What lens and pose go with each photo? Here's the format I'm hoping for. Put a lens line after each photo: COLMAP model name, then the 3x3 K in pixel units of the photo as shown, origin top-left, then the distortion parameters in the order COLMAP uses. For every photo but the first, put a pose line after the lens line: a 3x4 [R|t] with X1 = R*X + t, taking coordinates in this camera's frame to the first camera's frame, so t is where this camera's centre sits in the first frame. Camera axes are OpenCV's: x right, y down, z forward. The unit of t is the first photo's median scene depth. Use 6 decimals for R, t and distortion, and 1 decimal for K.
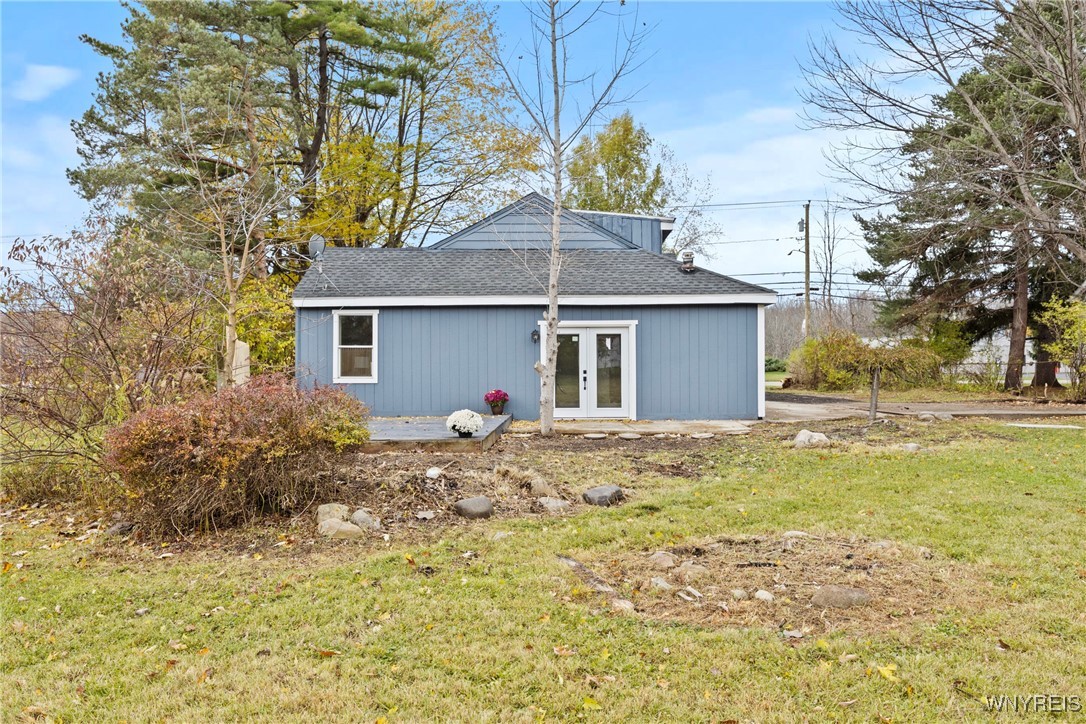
lens RADIAL K [[774.3, 0, 543.0], [0, 774.3, 361.2], [0, 0, 1]] dist [-0.006436, -0.001679]
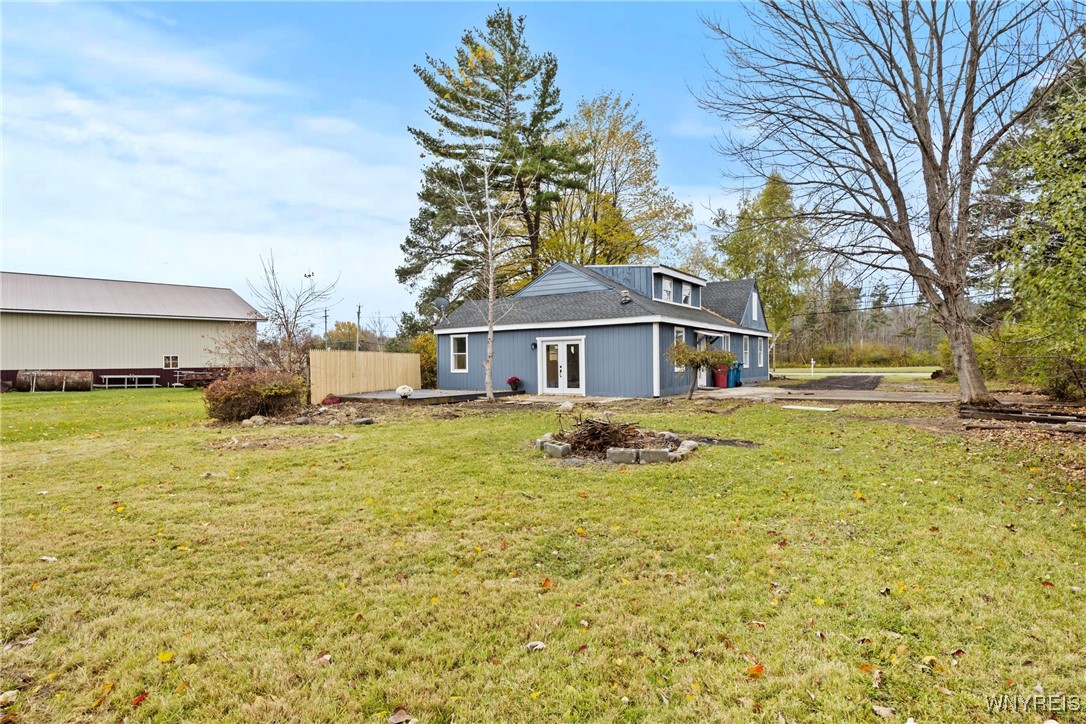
lens RADIAL K [[562.6, 0, 542.4], [0, 562.6, 361.6], [0, 0, 1]] dist [0.001664, 0.000122]
pose [[0.824407, -0.005543, -0.565971, 0.718428], [0.009245, 0.999951, 0.003673, -0.002311], [0.565922, -0.008260, 0.824417, -0.035939]]
